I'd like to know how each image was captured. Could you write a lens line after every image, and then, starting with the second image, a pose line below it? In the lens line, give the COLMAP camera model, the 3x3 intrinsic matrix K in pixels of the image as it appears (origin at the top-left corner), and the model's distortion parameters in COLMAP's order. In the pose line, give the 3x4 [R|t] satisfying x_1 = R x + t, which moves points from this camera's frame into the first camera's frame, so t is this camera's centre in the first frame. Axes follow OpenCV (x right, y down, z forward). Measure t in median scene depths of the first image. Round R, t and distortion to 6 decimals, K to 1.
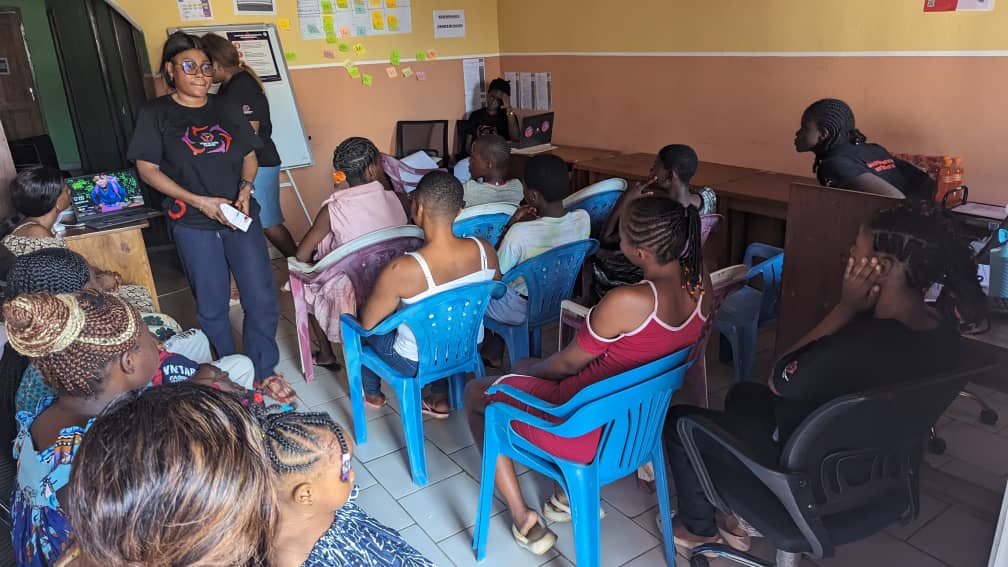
lens RADIAL K [[713.3, 0, 500.6], [0, 713.3, 284.8], [0, 0, 1]] dist [0.054271, -0.056261]
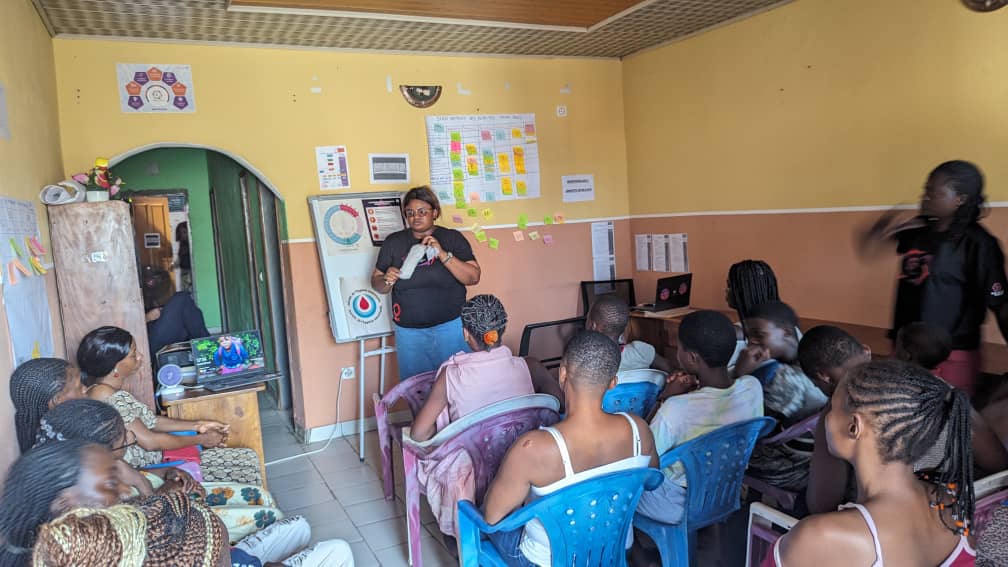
lens RADIAL K [[713.3, 0, 500.6], [0, 713.3, 284.8], [0, 0, 1]] dist [0.054271, -0.056261]
pose [[0.987112, -0.001328, -0.160024, -0.036510], [-0.035775, 0.972827, -0.228752, -0.012621], [0.155980, 0.231529, 0.960242, 0.134592]]
